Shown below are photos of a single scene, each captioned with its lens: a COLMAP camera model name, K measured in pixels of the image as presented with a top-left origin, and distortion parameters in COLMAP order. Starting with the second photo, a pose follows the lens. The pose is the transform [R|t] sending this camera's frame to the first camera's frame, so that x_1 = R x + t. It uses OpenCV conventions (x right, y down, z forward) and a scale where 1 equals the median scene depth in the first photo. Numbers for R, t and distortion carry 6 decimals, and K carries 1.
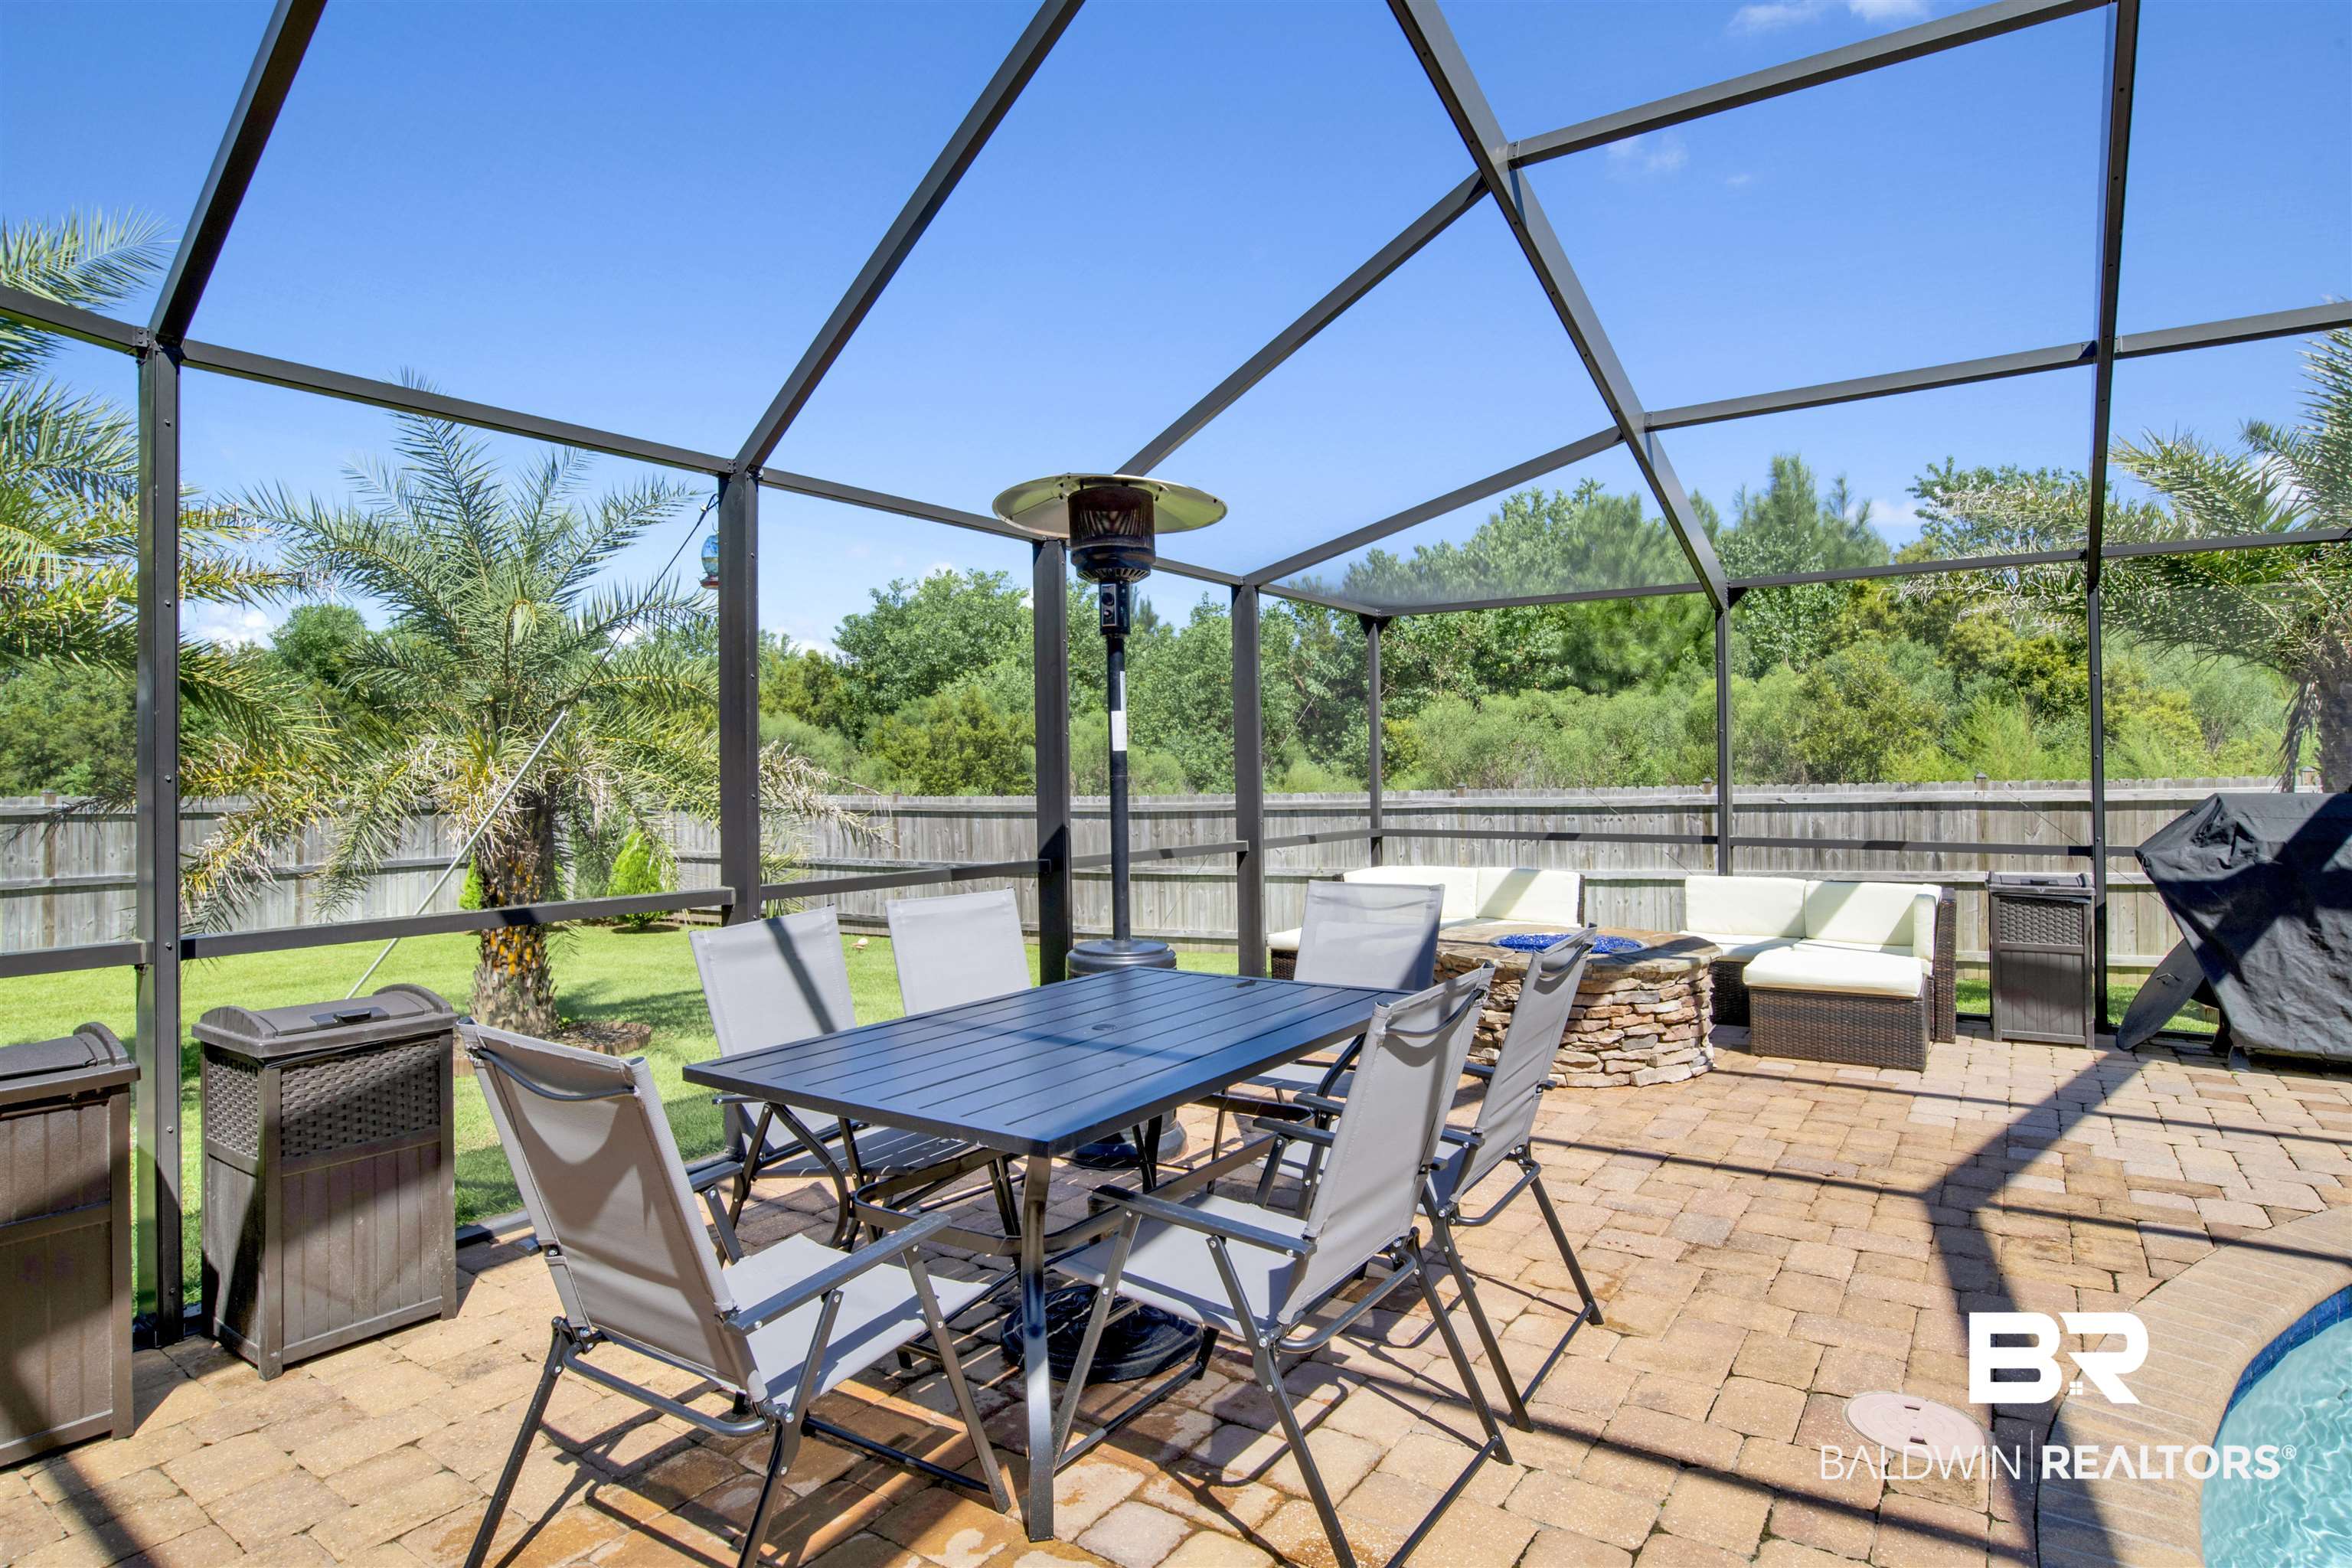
lens RADIAL K [[1277.5, 0, 1150.6], [0, 1277.5, 743.8], [0, 0, 1]] dist [-0.027263, 0.005231]
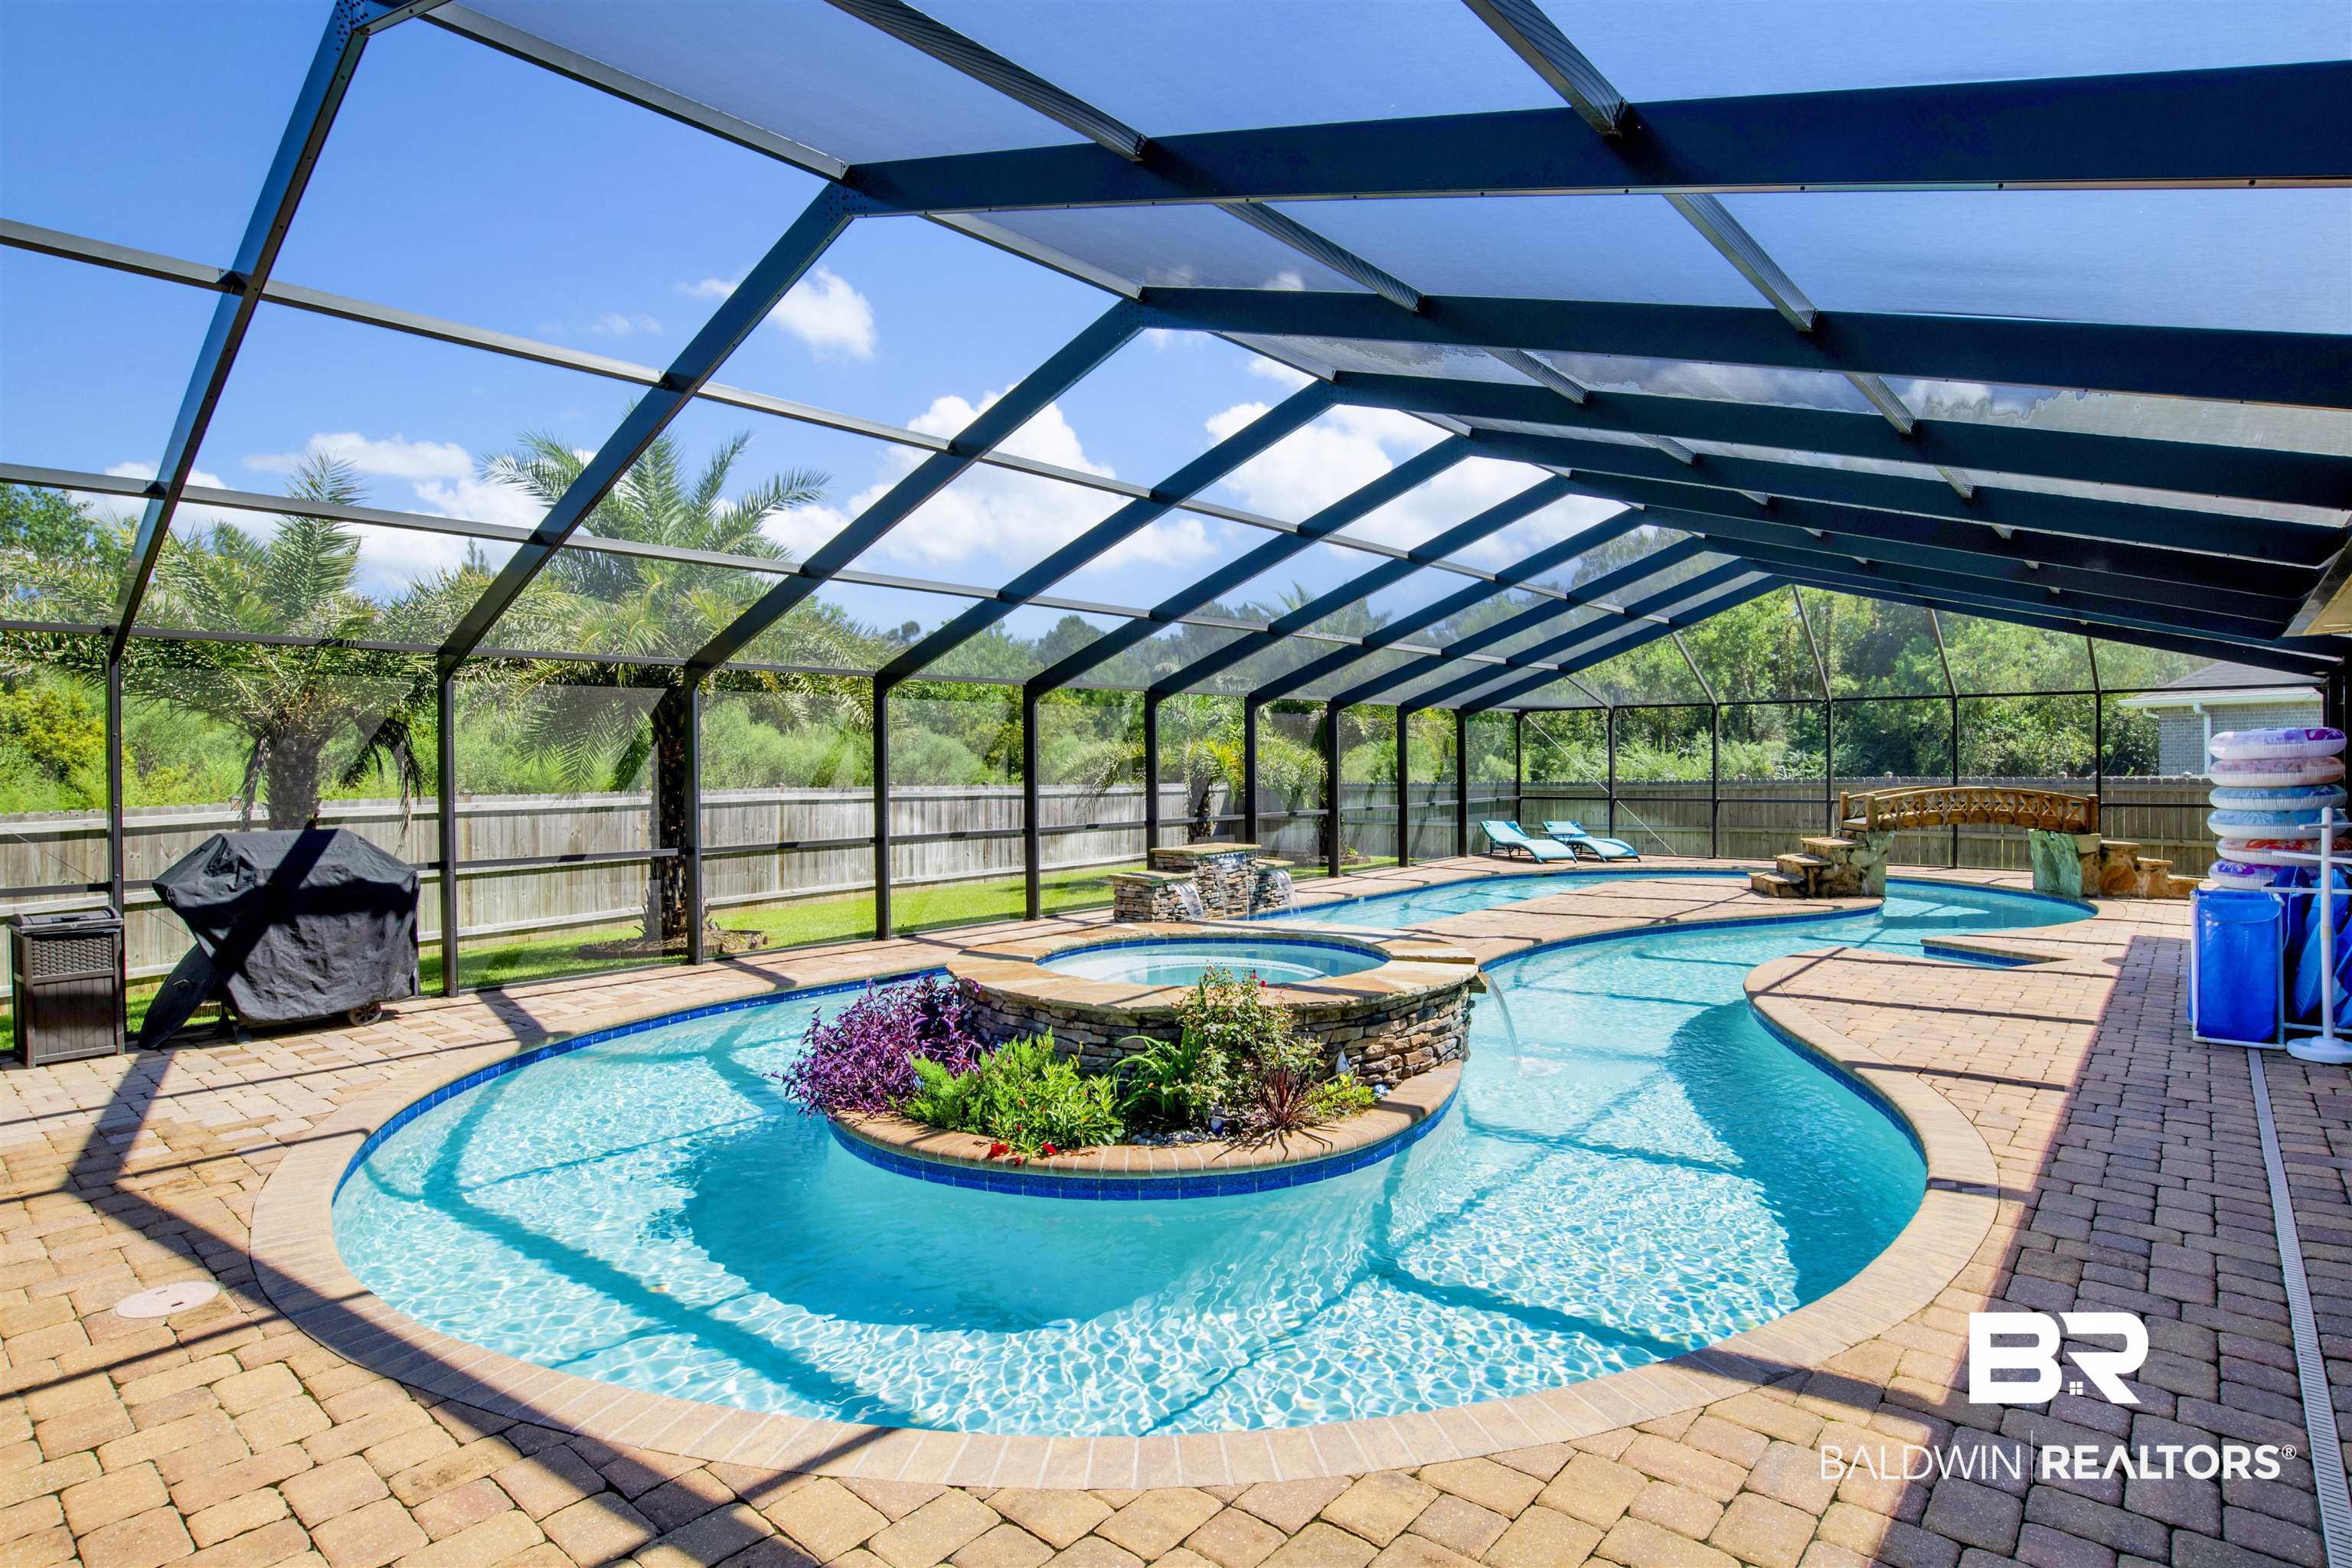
lens RADIAL K [[1277.5, 0, 1170.9], [0, 1277.5, 749.7], [0, 0, 1]] dist [-0.027263, 0.005231]
pose [[0.153508, 0.007101, 0.988122, -0.288157], [-0.004359, 0.999969, -0.006509, -0.043972], [-0.988138, -0.003308, 0.153535, -0.167761]]
